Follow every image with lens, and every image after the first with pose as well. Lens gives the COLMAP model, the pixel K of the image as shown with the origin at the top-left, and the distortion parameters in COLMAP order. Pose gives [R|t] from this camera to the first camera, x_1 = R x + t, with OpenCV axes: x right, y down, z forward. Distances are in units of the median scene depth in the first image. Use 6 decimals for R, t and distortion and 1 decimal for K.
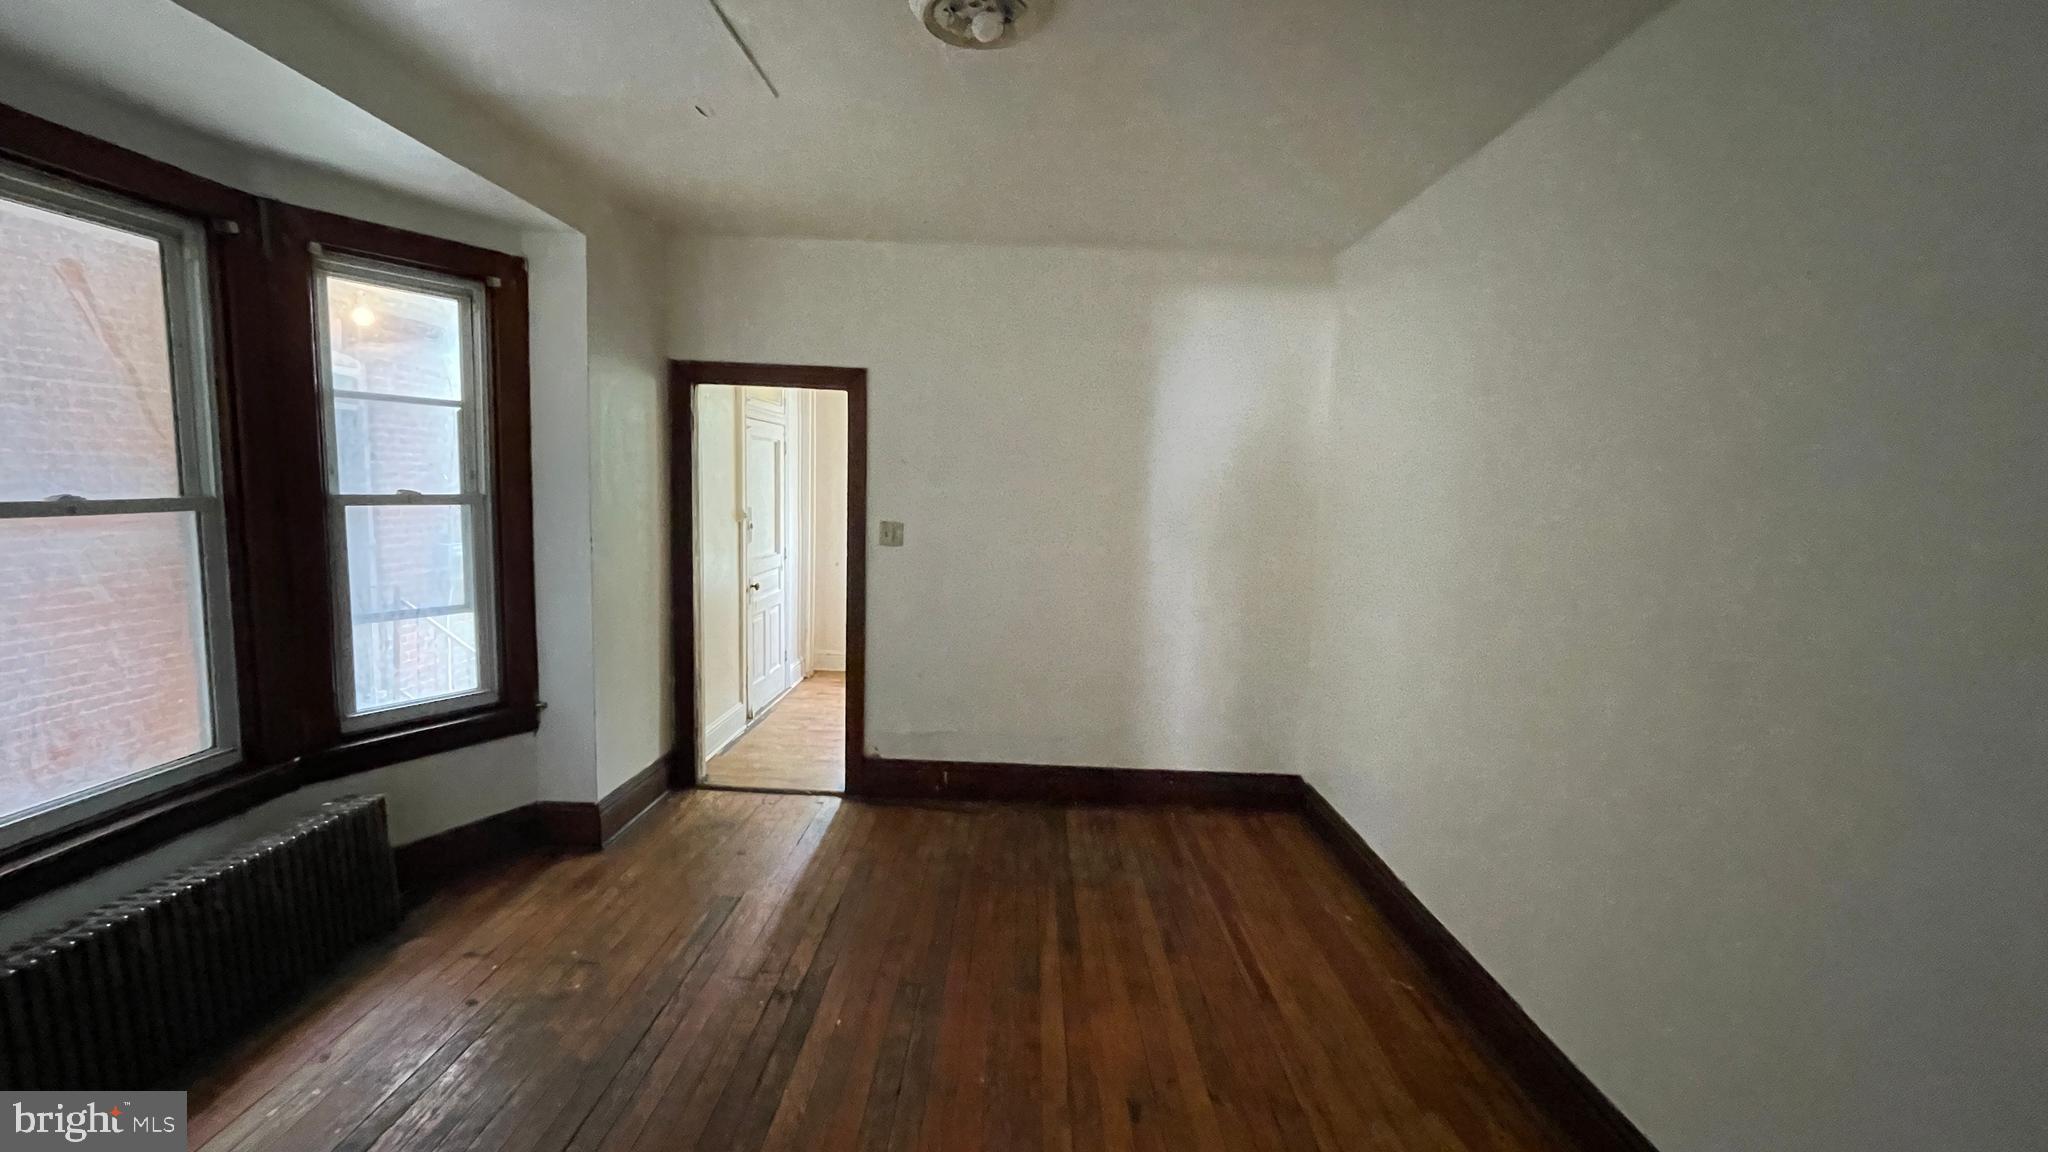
lens RADIAL K [[826.4, 0, 1005.2], [0, 826.4, 569.6], [0, 0, 1]] dist [-0.004407, 0.000326]
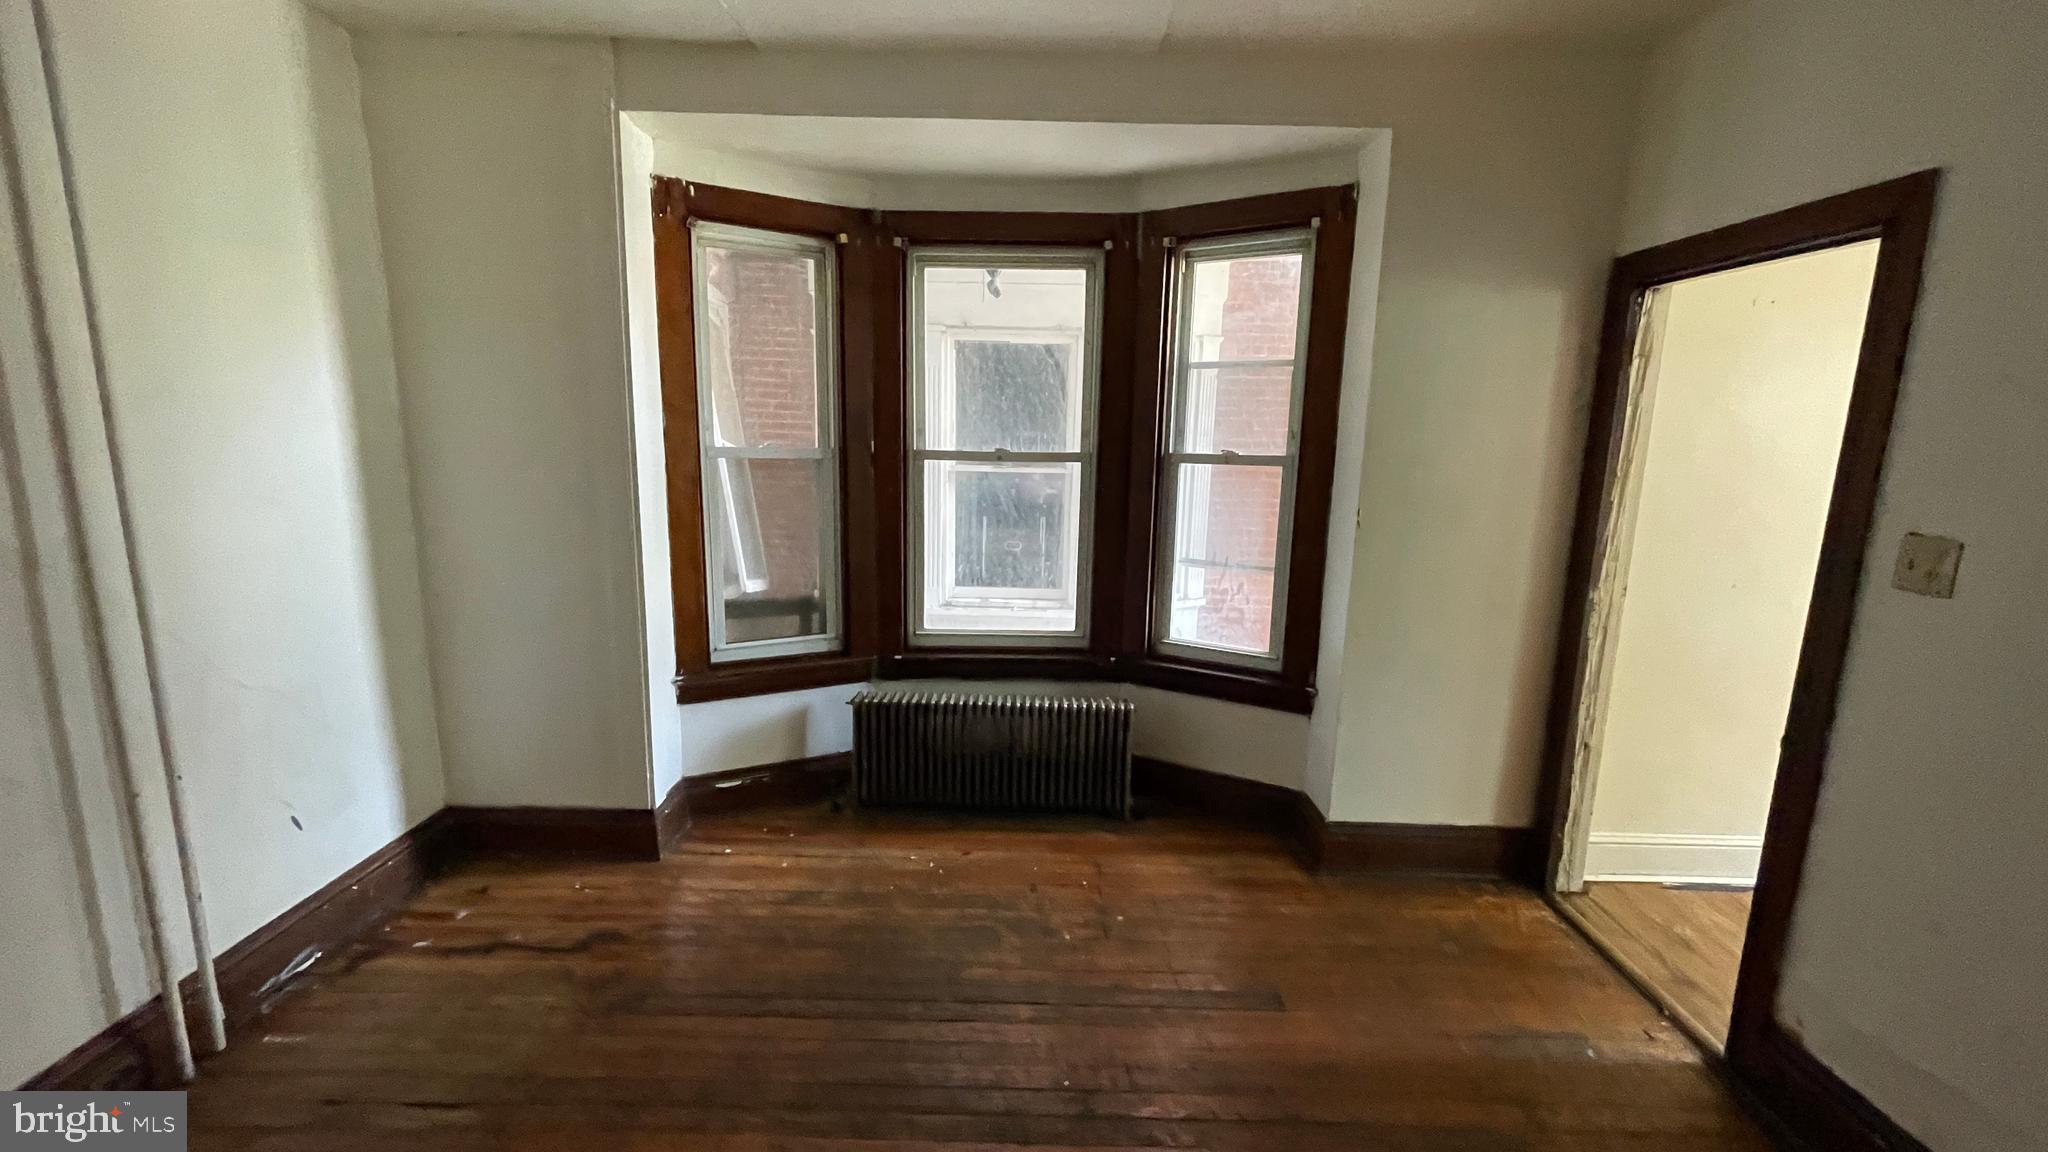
lens RADIAL K [[826.4, 0, 1007.6], [0, 826.4, 568.5], [0, 0, 1]] dist [-0.004407, 0.000326]
pose [[0.011697, 0.144019, -0.989506, 0.346519], [-0.112028, 0.983532, 0.141825, -0.064643], [0.993636, 0.109194, 0.027639, 0.691001]]
